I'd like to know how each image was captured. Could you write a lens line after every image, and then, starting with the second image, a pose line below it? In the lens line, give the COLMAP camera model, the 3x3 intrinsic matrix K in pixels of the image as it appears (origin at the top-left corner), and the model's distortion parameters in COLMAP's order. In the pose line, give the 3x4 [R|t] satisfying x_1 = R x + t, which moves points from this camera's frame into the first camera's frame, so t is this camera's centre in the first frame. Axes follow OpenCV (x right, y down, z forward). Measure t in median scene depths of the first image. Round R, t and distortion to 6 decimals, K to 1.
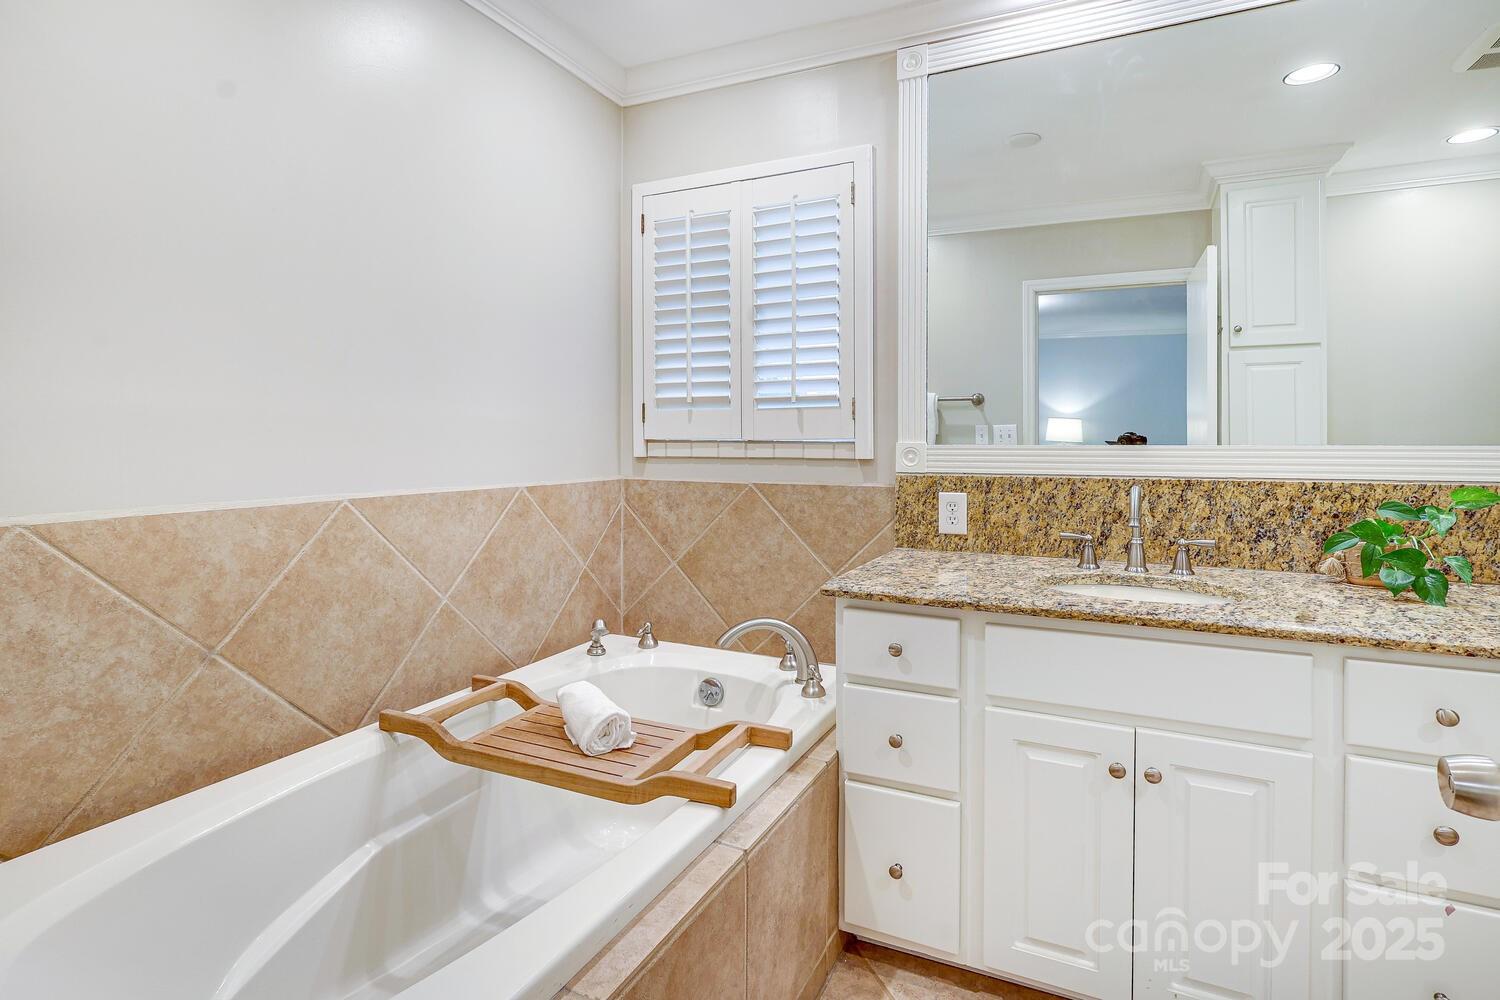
lens RADIAL K [[758.8, 0, 744.9], [0, 758.8, 455.9], [0, 0, 1]] dist [0.001184, 0.000635]
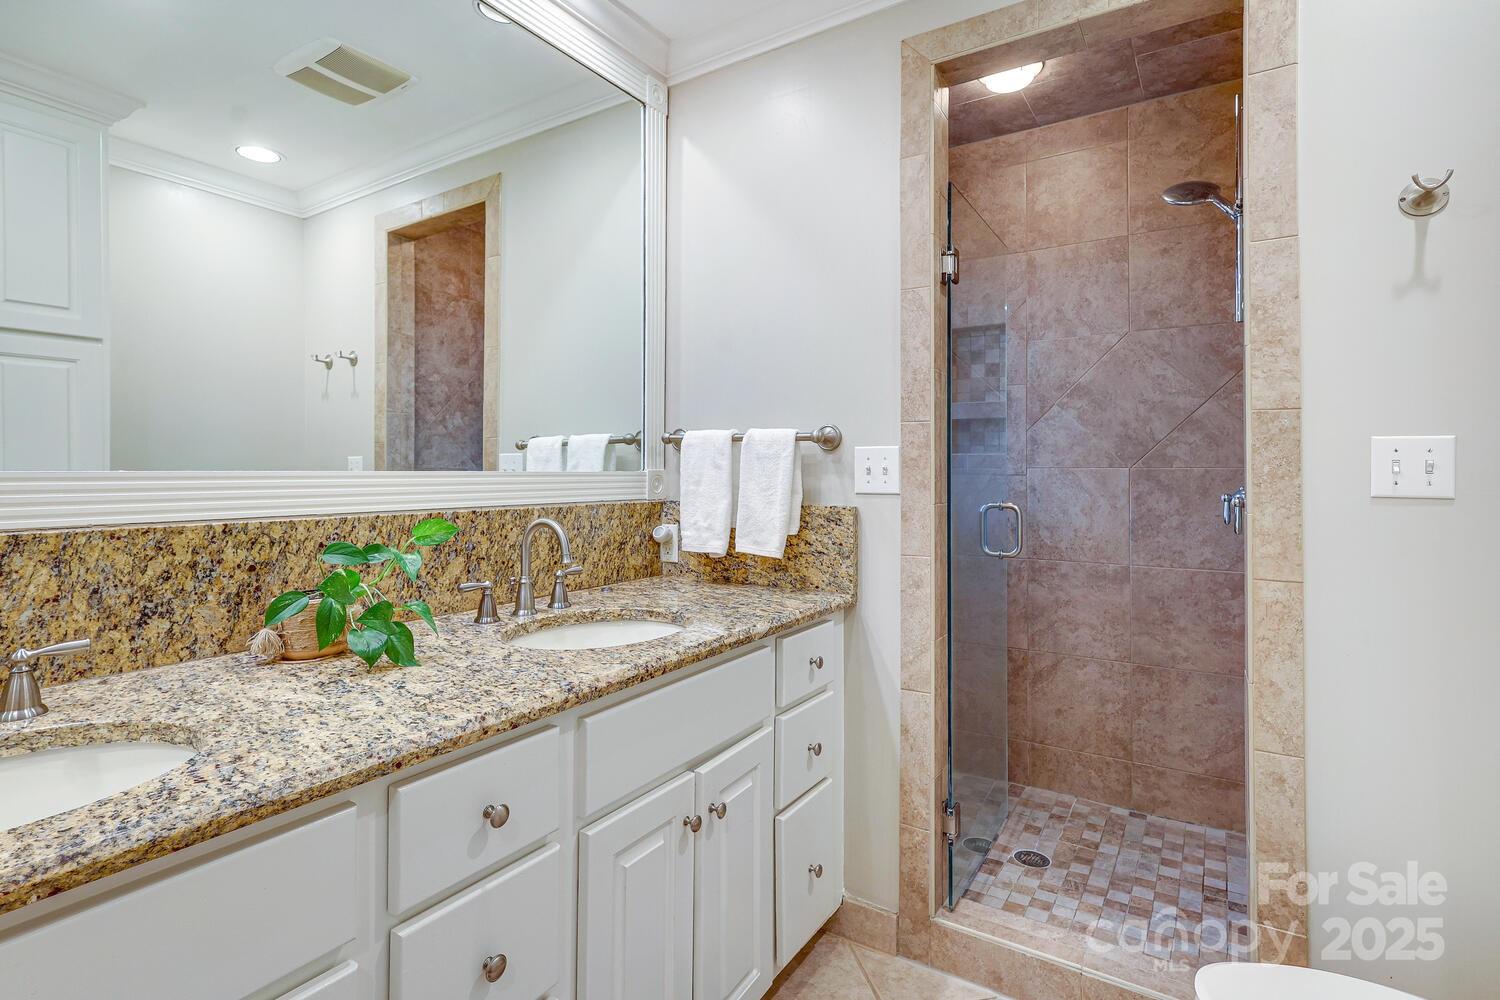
lens RADIAL K [[758.8, 0, 744.9], [0, 758.8, 455.9], [0, 0, 1]] dist [0.001184, 0.000635]
pose [[0.121385, 0.017622, 0.992449, 0.111128], [0.013504, 0.999721, -0.019403, -0.007708], [-0.992514, 0.015757, 0.121113, 0.434373]]
